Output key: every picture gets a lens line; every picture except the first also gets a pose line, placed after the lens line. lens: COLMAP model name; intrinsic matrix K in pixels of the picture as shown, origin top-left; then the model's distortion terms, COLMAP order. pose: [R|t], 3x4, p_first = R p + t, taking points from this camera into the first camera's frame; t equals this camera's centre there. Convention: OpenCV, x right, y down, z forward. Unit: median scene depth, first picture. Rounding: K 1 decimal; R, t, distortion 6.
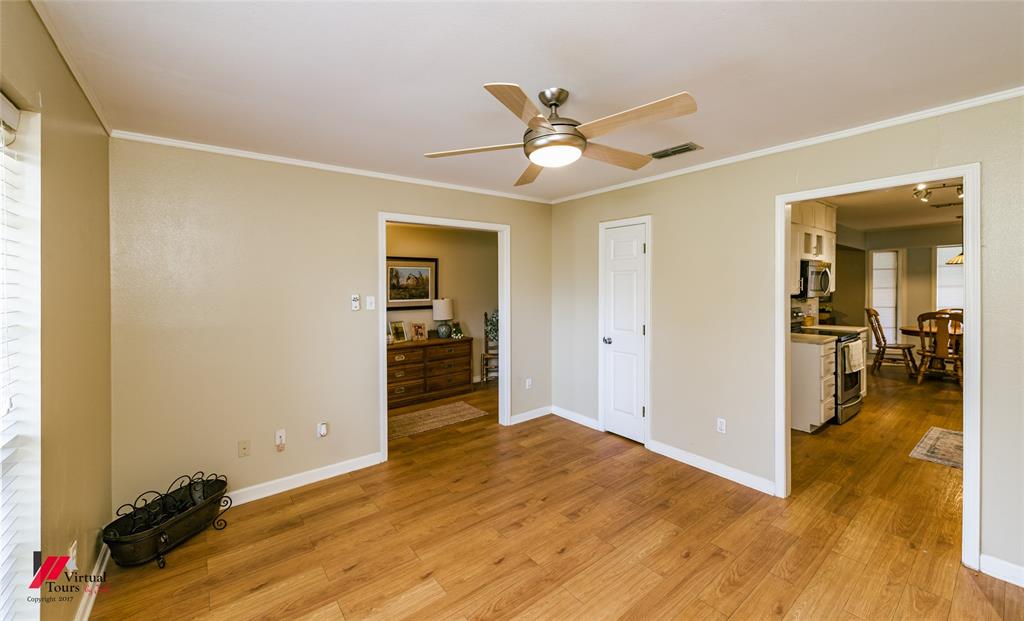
lens RADIAL K [[401.3, 0, 512.8], [0, 401.3, 286.9], [0, 0, 1]] dist [0.000788, 0.000002]
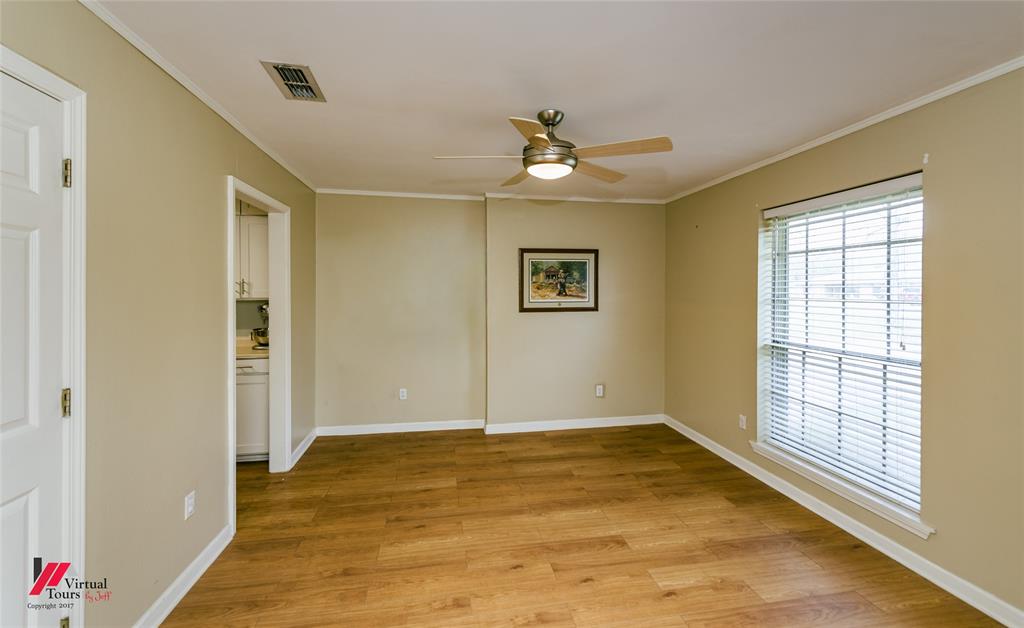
lens RADIAL K [[402.4, 0, 505.4], [0, 402.4, 288.5], [0, 0, 1]] dist [0.000841, -0.000049]
pose [[-0.875627, 0.009218, 0.482899, -0.291623], [0.008492, 0.999957, -0.003689, 0.017748], [-0.482913, 0.000871, -0.875668, 1.725984]]
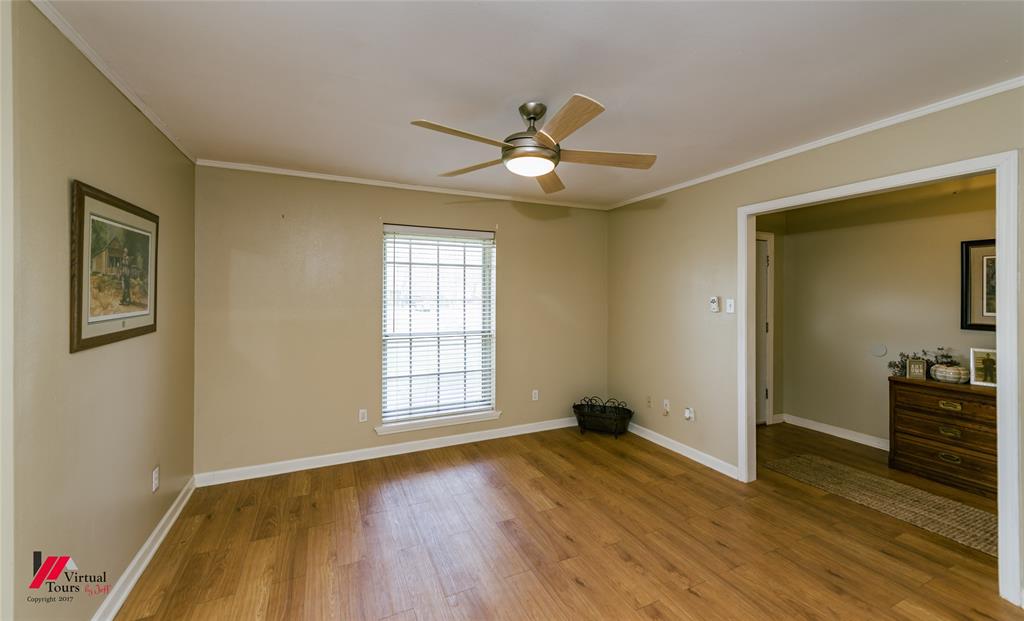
lens RADIAL K [[401.3, 0, 512.8], [0, 401.3, 286.9], [0, 0, 1]] dist [0.000788, 0.000002]
pose [[-0.228033, -0.006445, -0.973632, 0.971580], [-0.008393, 0.999954, -0.004653, 0.006443], [0.973617, 0.007111, -0.228077, 0.996797]]
